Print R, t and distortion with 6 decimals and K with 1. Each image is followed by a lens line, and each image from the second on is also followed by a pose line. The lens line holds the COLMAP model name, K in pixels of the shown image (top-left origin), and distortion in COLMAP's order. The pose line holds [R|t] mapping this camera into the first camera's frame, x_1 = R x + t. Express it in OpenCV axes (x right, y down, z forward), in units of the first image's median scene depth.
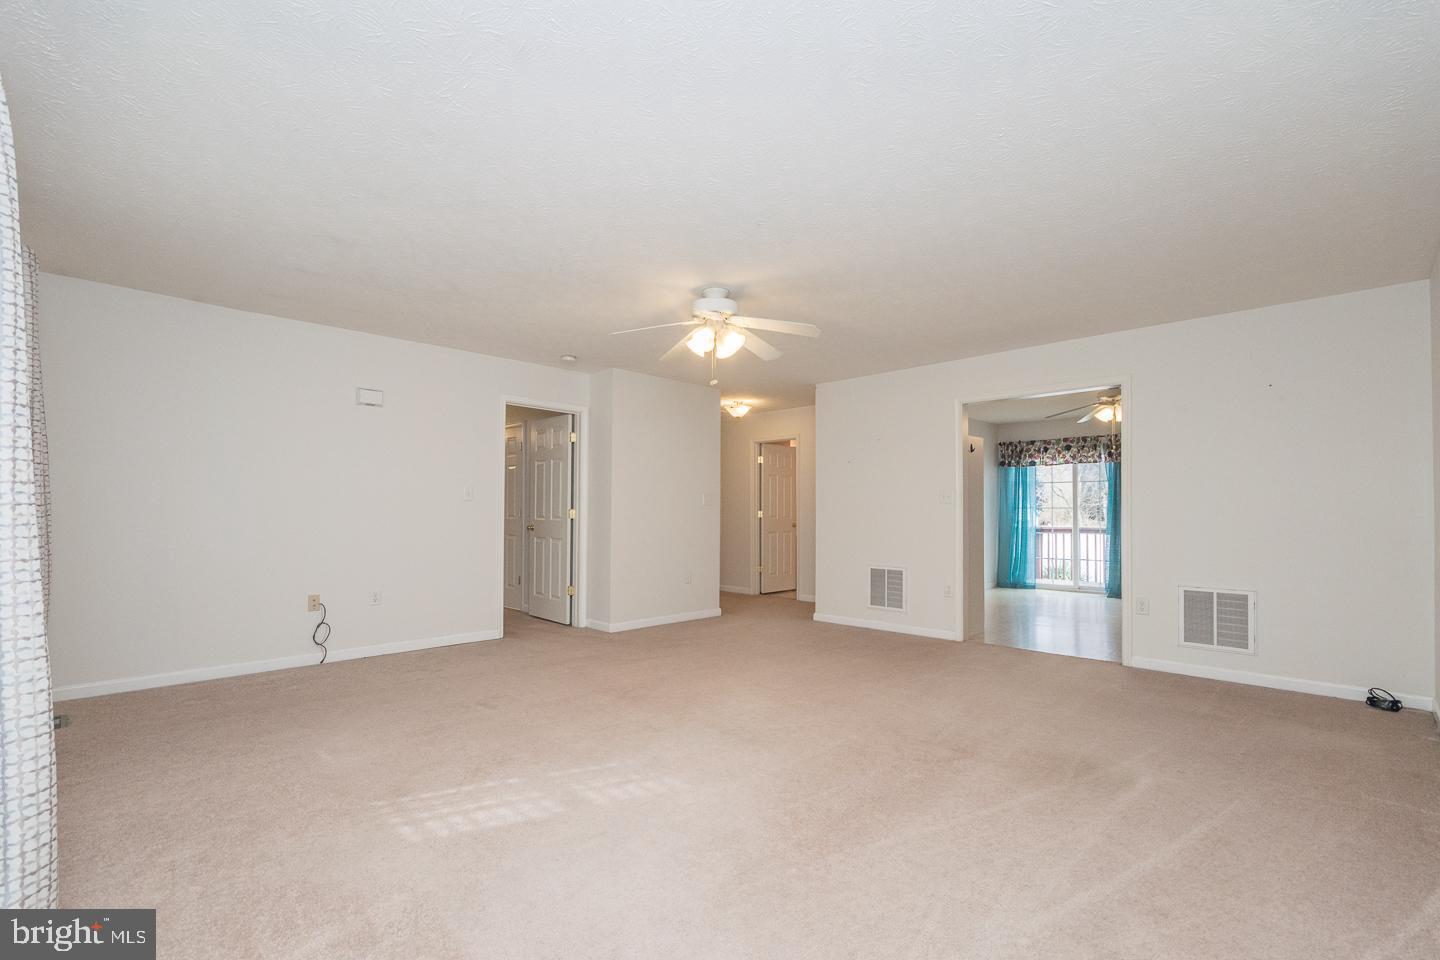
lens RADIAL K [[646.6, 0, 728.0], [0, 646.6, 507.1], [0, 0, 1]] dist [0.000953, 0.000140]
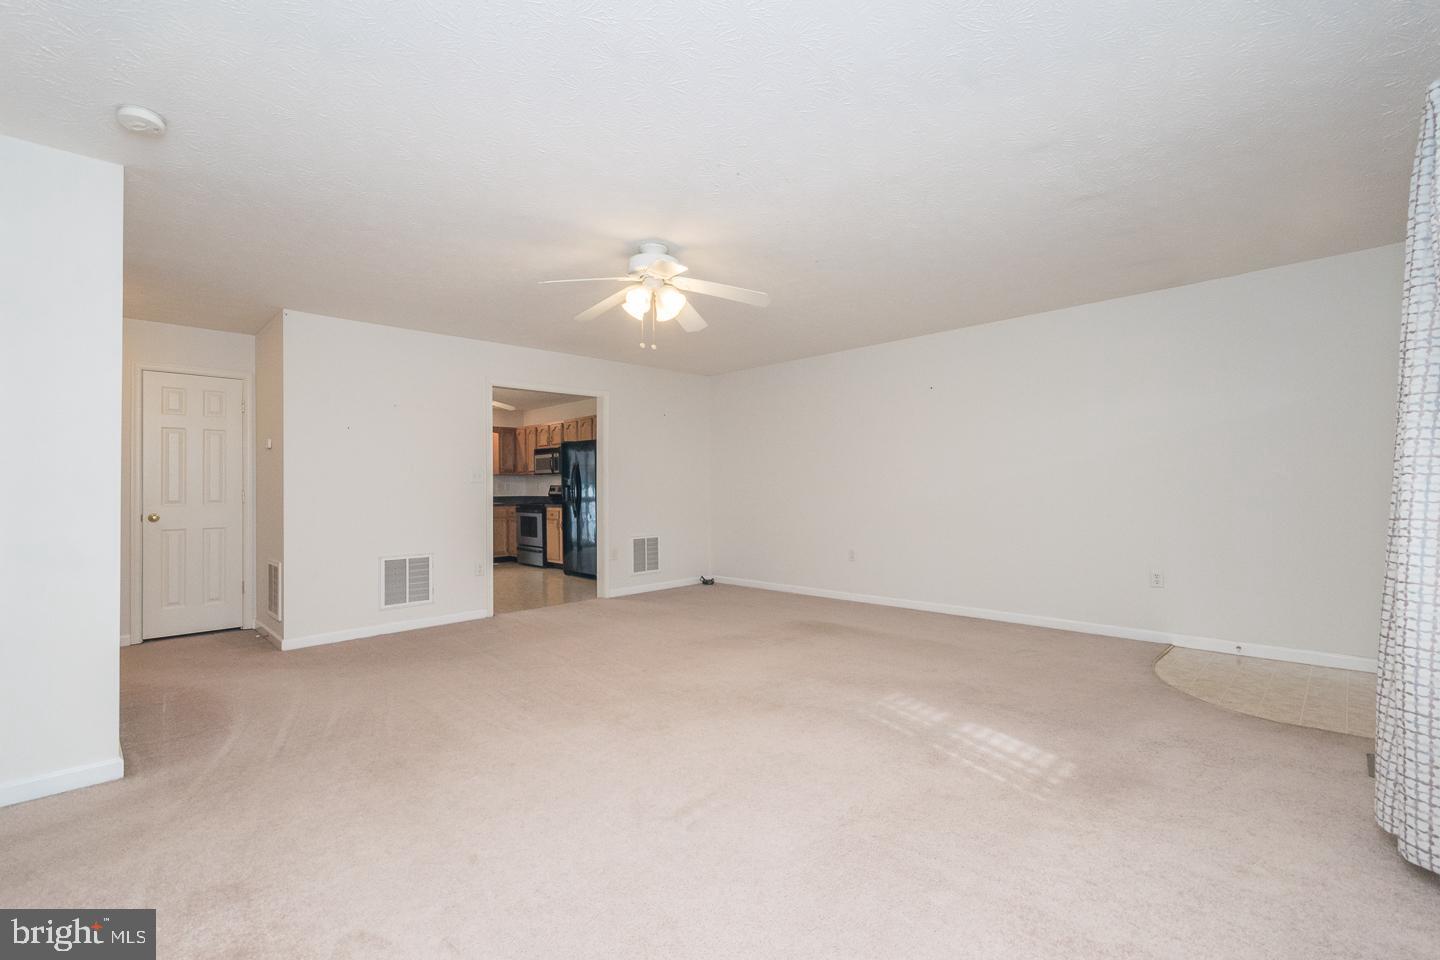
lens RADIAL K [[630.6, 0, 716.1], [0, 630.6, 482.1], [0, 0, 1]] dist [0.000645, -0.000372]
pose [[0.017234, 0.007088, 0.999826, -0.388358], [0.008191, 0.999940, -0.007230, 0.003045], [-0.999818, 0.008314, 0.017175, 0.385781]]
